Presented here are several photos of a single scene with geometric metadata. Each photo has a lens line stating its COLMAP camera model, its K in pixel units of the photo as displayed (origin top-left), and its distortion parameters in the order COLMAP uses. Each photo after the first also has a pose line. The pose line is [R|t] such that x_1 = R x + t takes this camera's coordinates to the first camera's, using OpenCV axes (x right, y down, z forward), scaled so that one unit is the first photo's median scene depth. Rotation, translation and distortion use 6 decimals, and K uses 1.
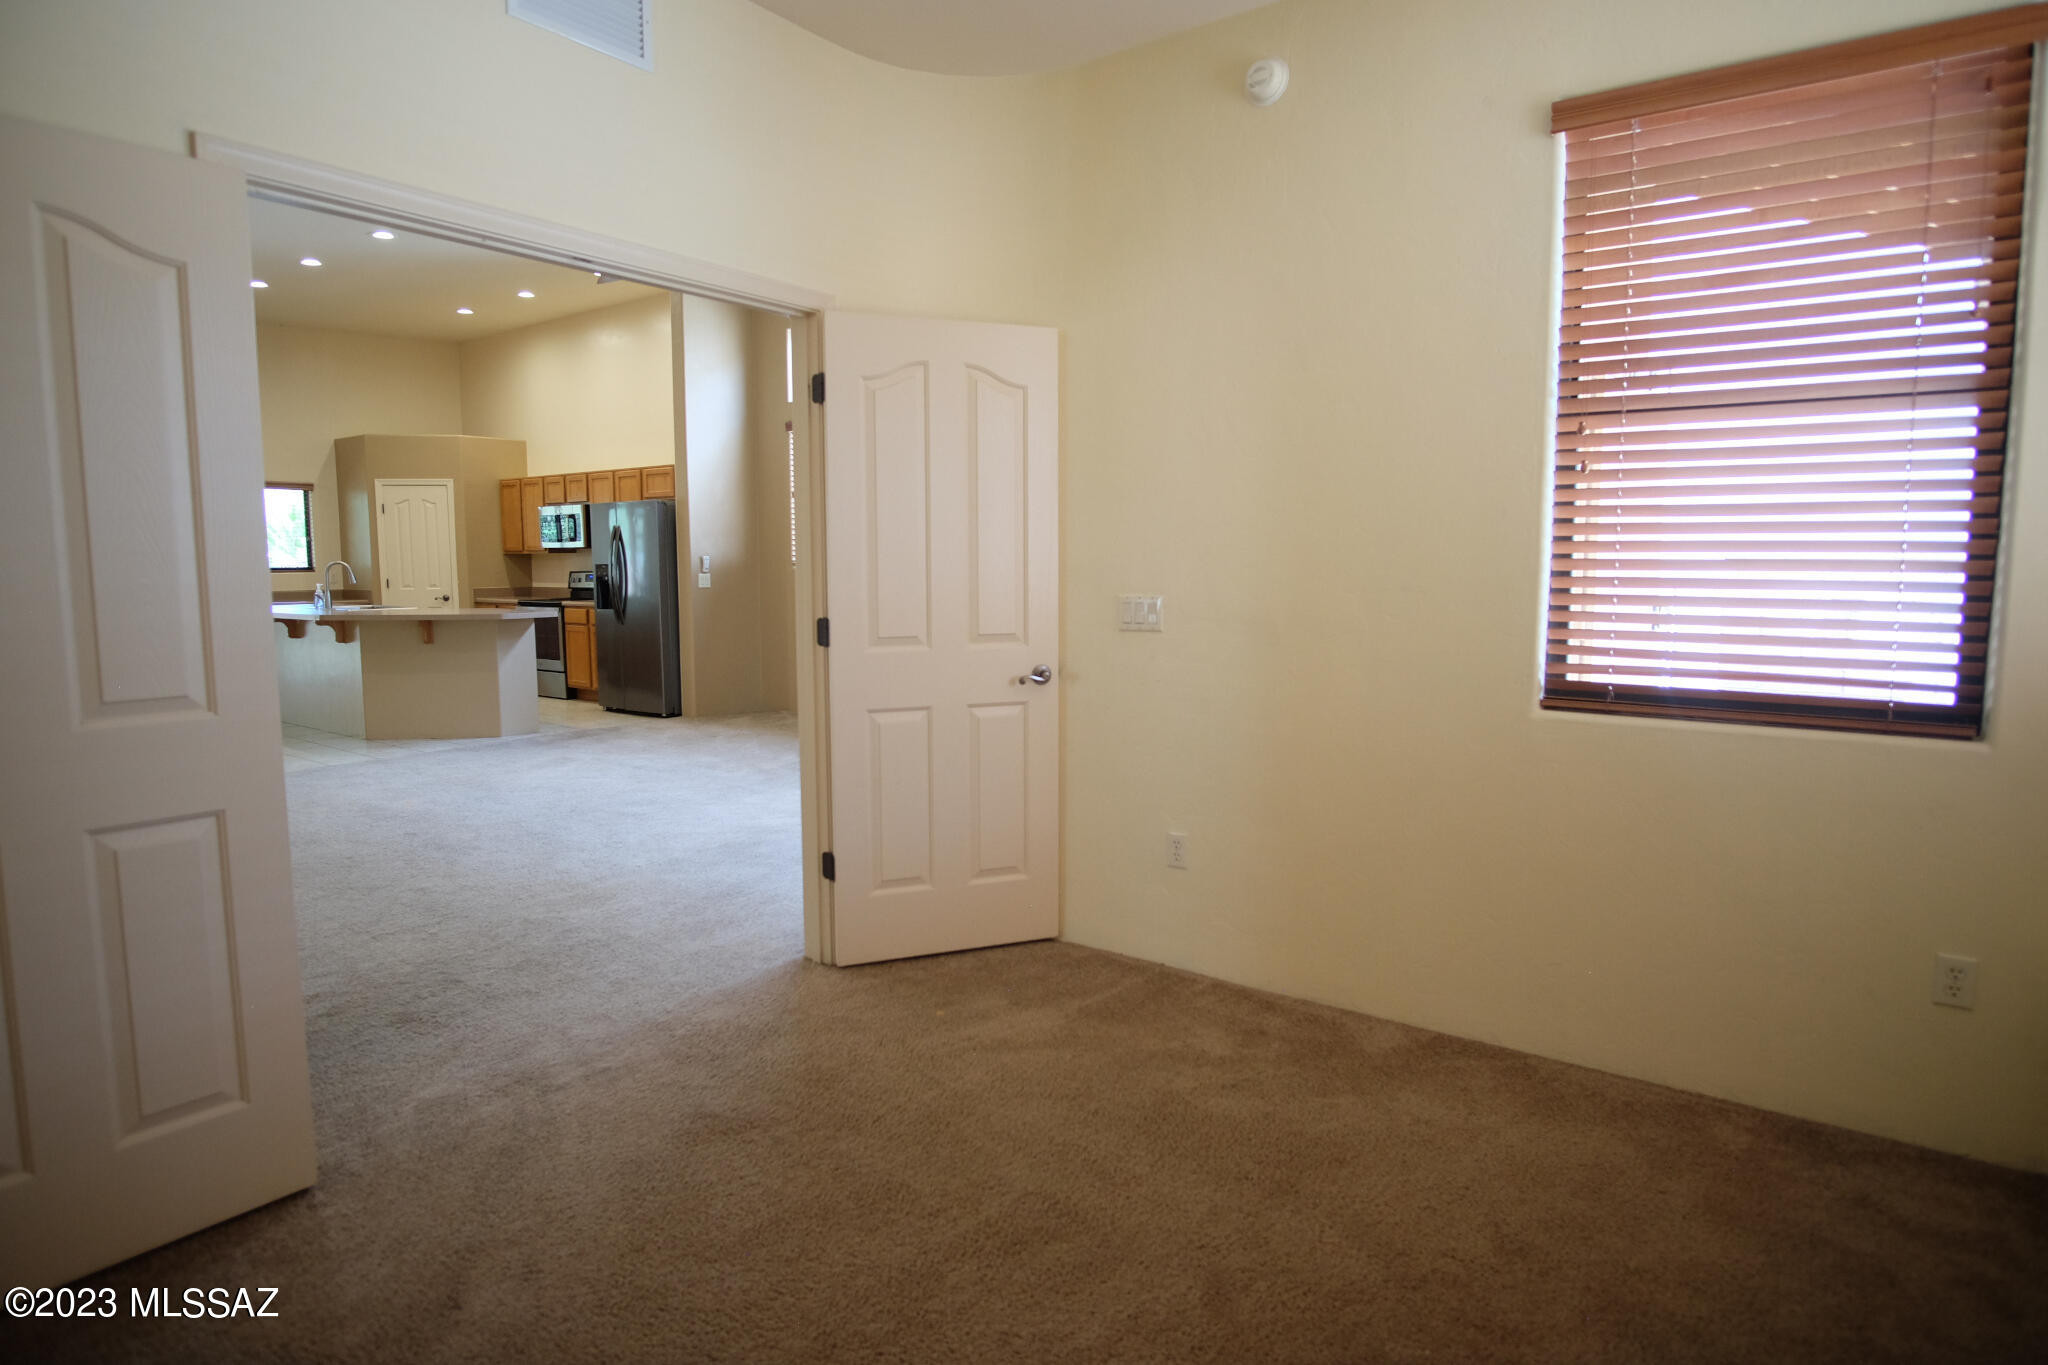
lens RADIAL K [[1099.3, 0, 1024.4], [0, 1099.3, 663.4], [0, 0, 1]] dist [-0.025607, 0.001947]
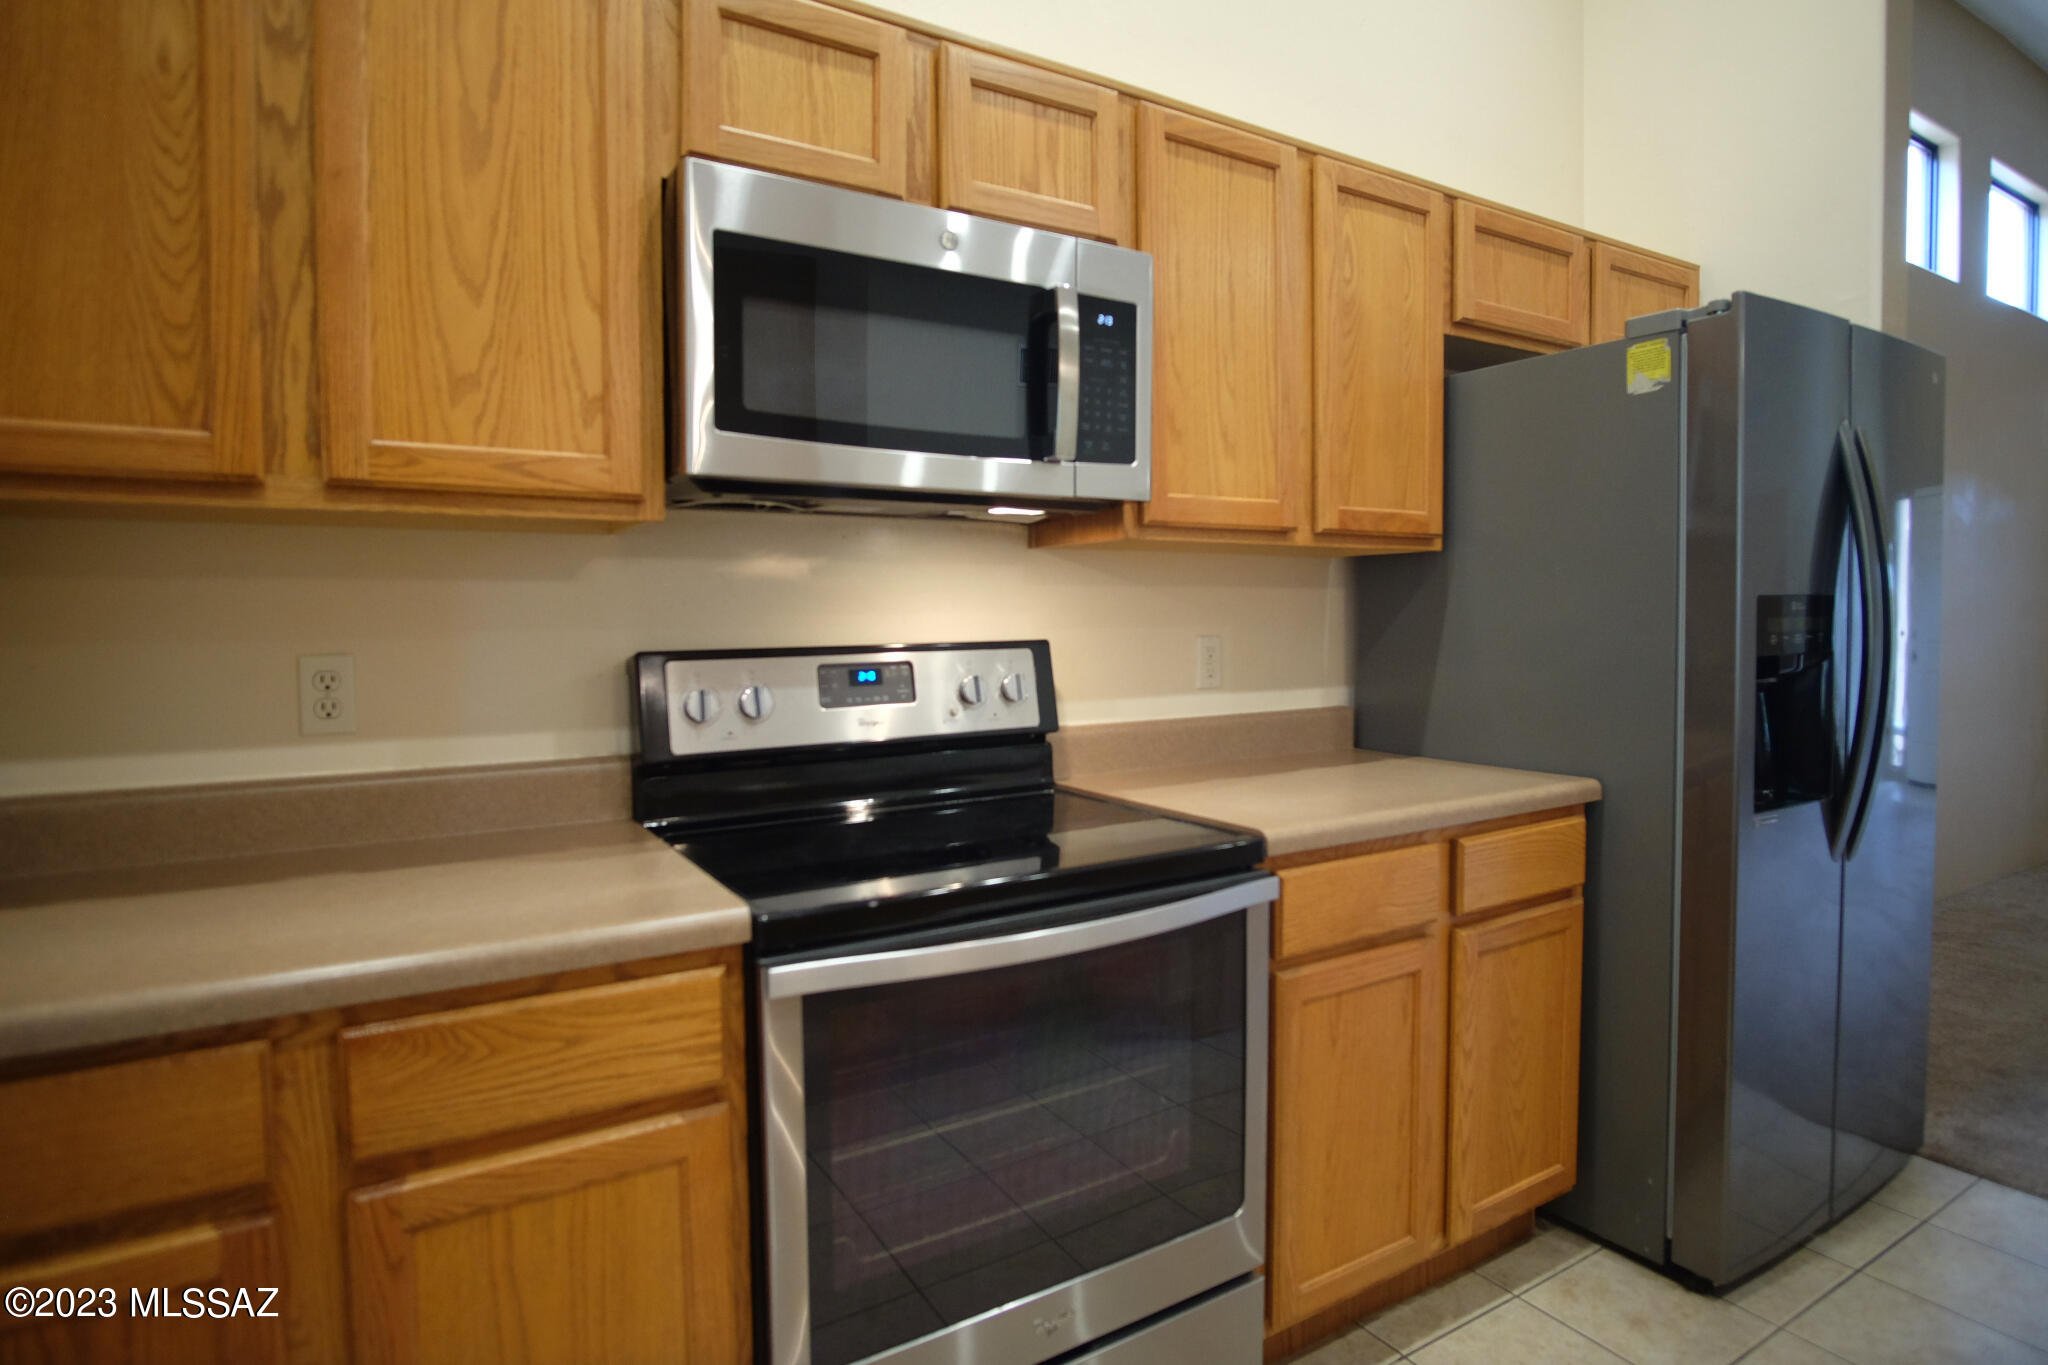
lens RADIAL K [[1099.3, 0, 1024.4], [0, 1099.3, 663.4], [0, 0, 1]] dist [-0.025607, 0.001947]
pose [[0.390581, -0.040204, 0.919690, -0.576230], [0.092246, 0.995727, 0.004353, -0.083657], [-0.915935, 0.083137, 0.392620, 0.956594]]
